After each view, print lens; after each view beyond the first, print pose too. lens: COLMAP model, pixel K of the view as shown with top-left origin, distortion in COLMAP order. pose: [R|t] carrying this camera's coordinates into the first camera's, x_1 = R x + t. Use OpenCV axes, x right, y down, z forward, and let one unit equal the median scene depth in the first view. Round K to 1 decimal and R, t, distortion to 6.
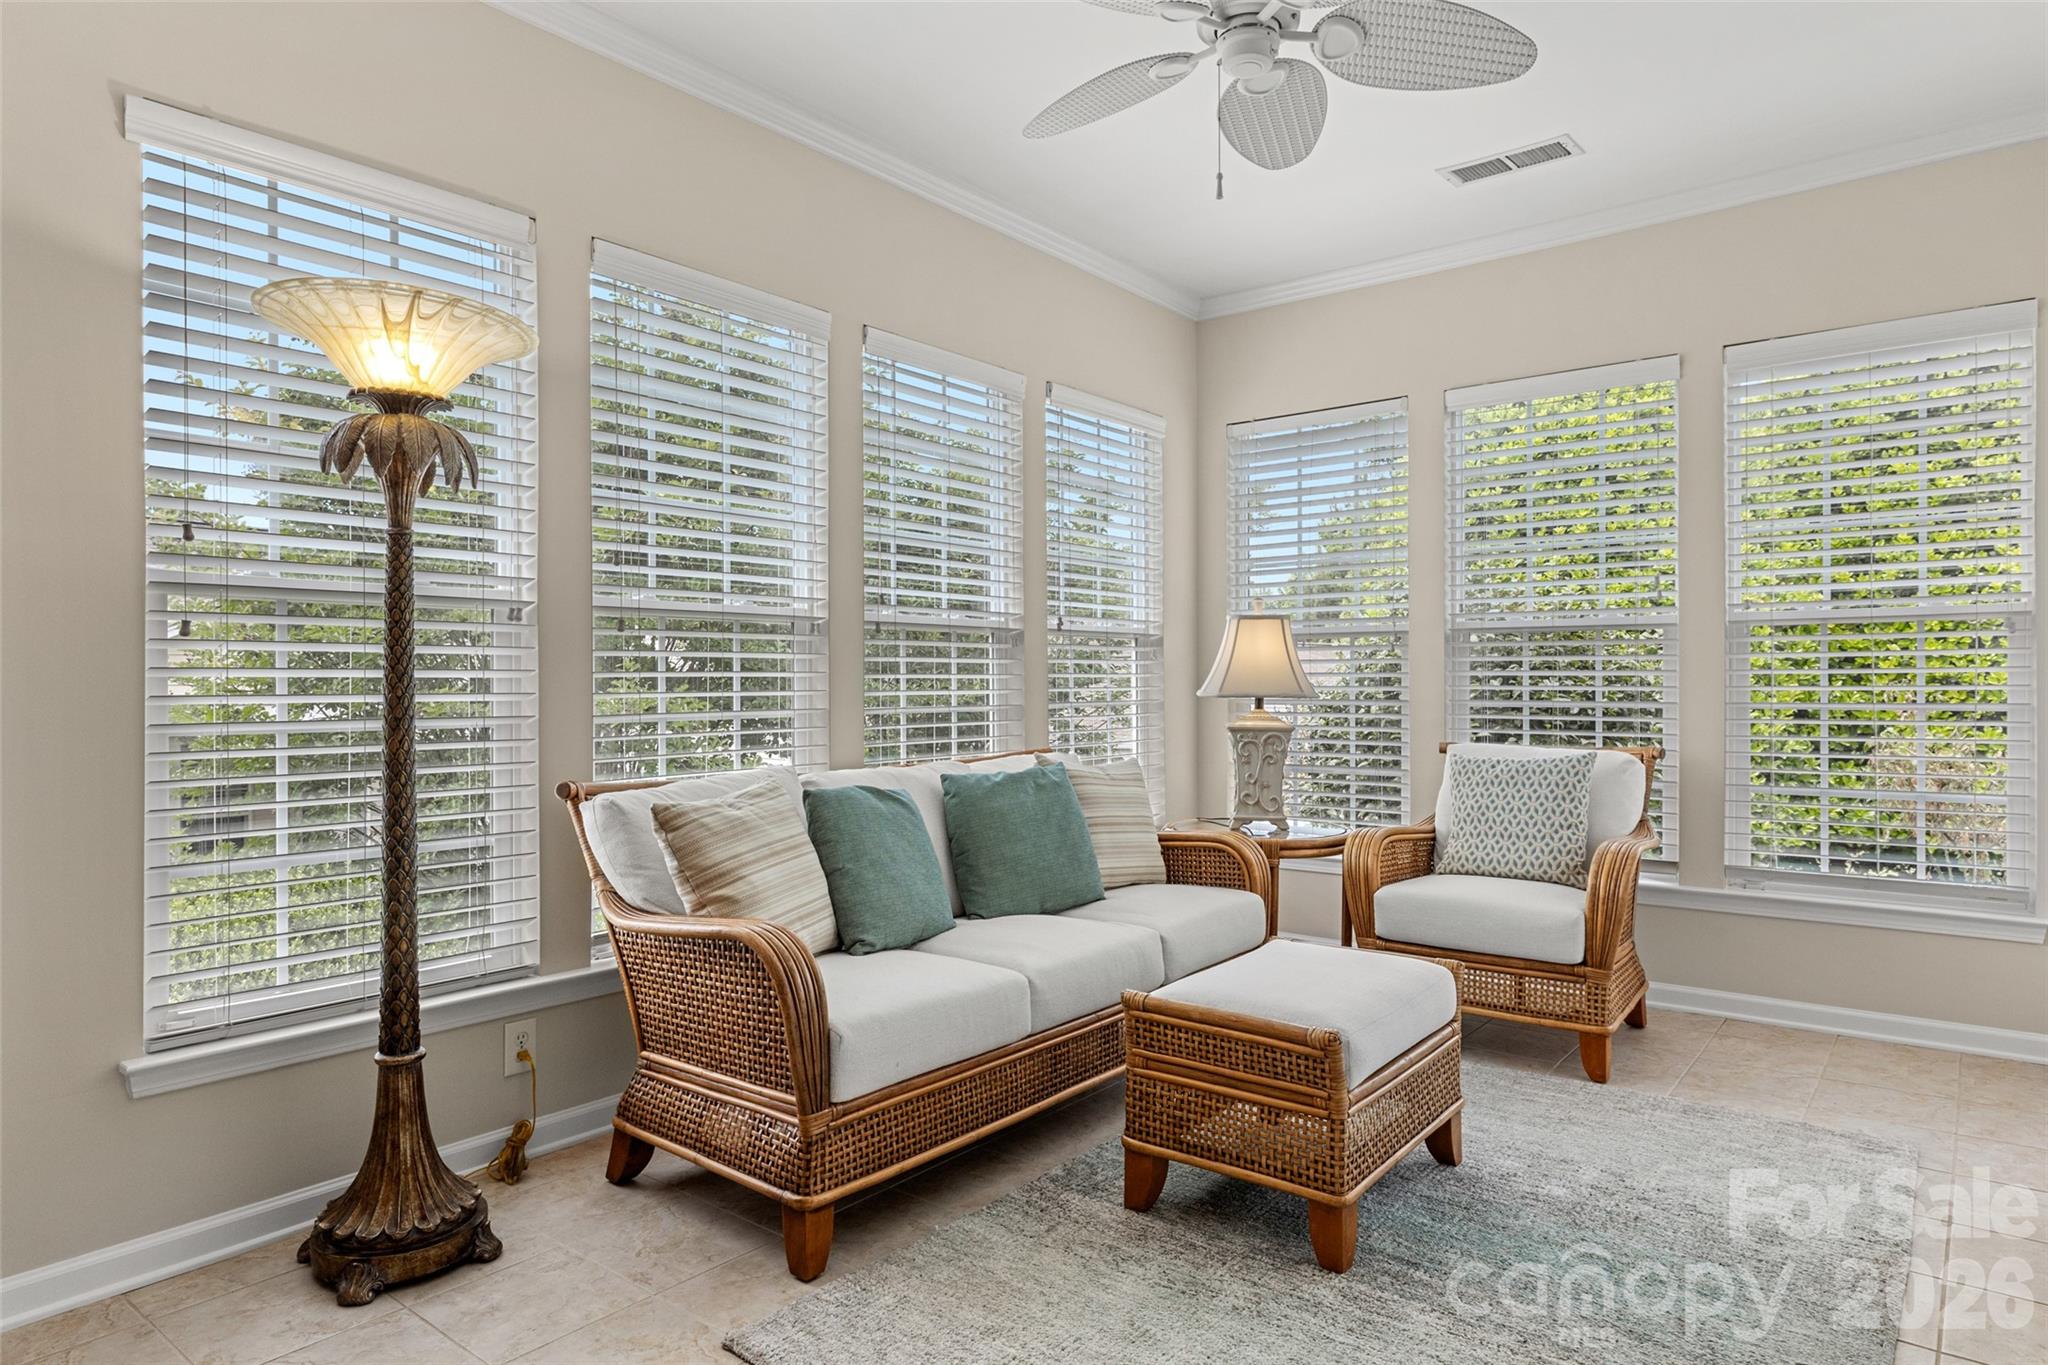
lens RADIAL K [[1223.9, 0, 1024.0], [0, 1223.9, 682.5], [0, 0, 1]] dist [0.002190, 0.000423]
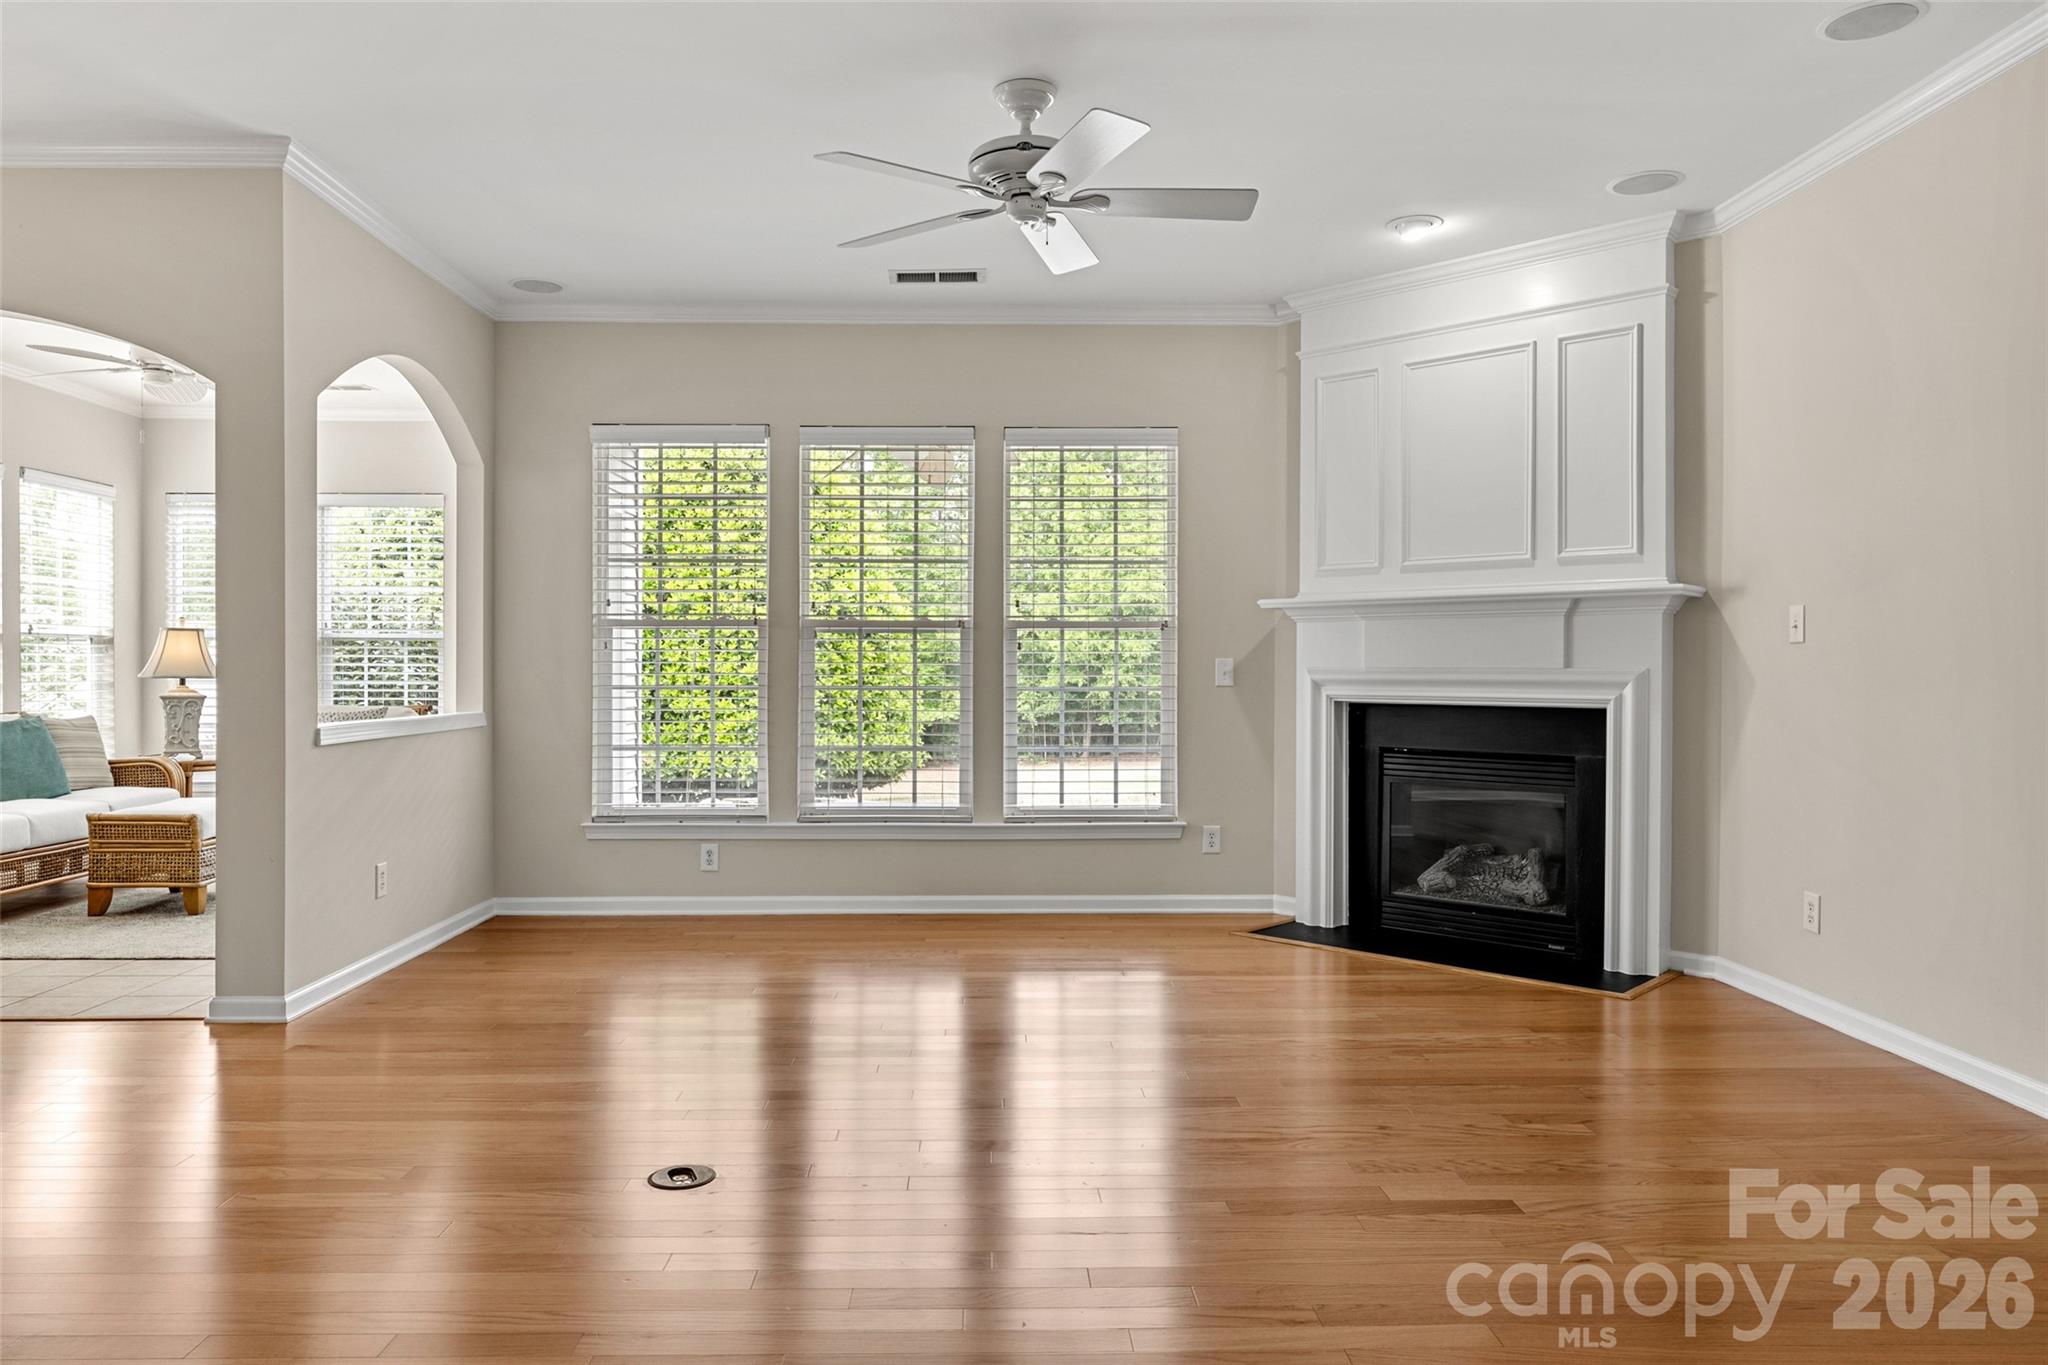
lens RADIAL K [[1386.1, 0, 1024.0], [0, 1386.1, 682.5], [0, 0, 1]] dist [0.002773, -0.002855]
pose [[0.772433, 0.001721, 0.635094, -0.127556], [-0.005990, 0.999972, 0.004575, 0.002903], [-0.635068, -0.007338, 0.772421, -1.255336]]
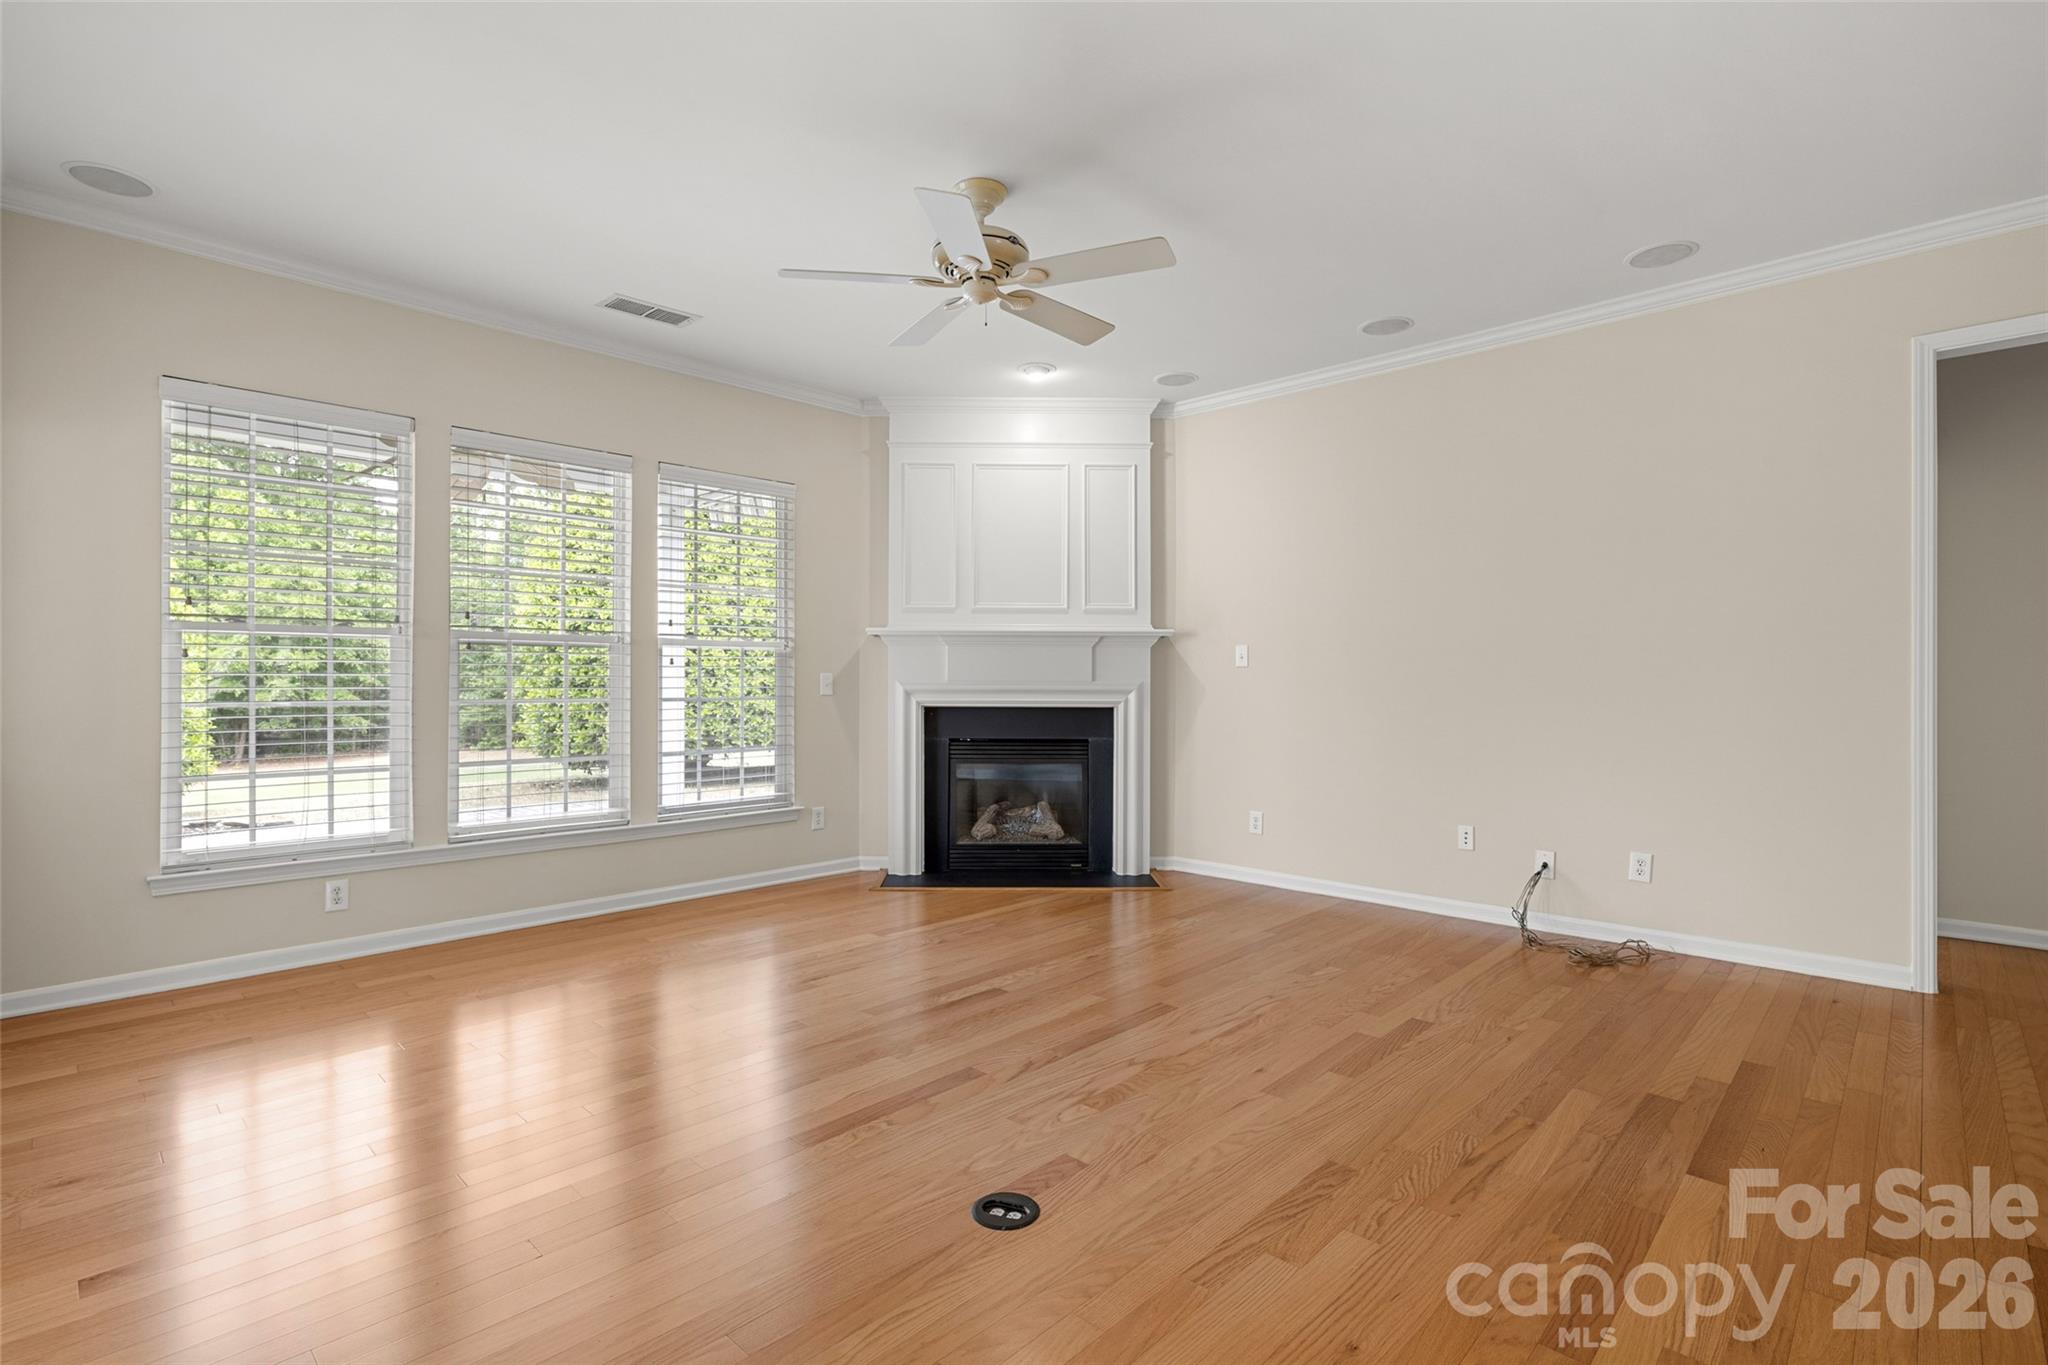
lens RADIAL K [[969.3, 0, 1024.0], [0, 969.3, 682.5], [0, 0, 1]] dist [-0.006419, -0.001013]
pose [[0.088974, 0.005237, 0.996020, -0.310396], [-0.001639, 0.999986, -0.005112, 0.001394], [-0.996033, -0.001178, 0.088981, -0.568359]]
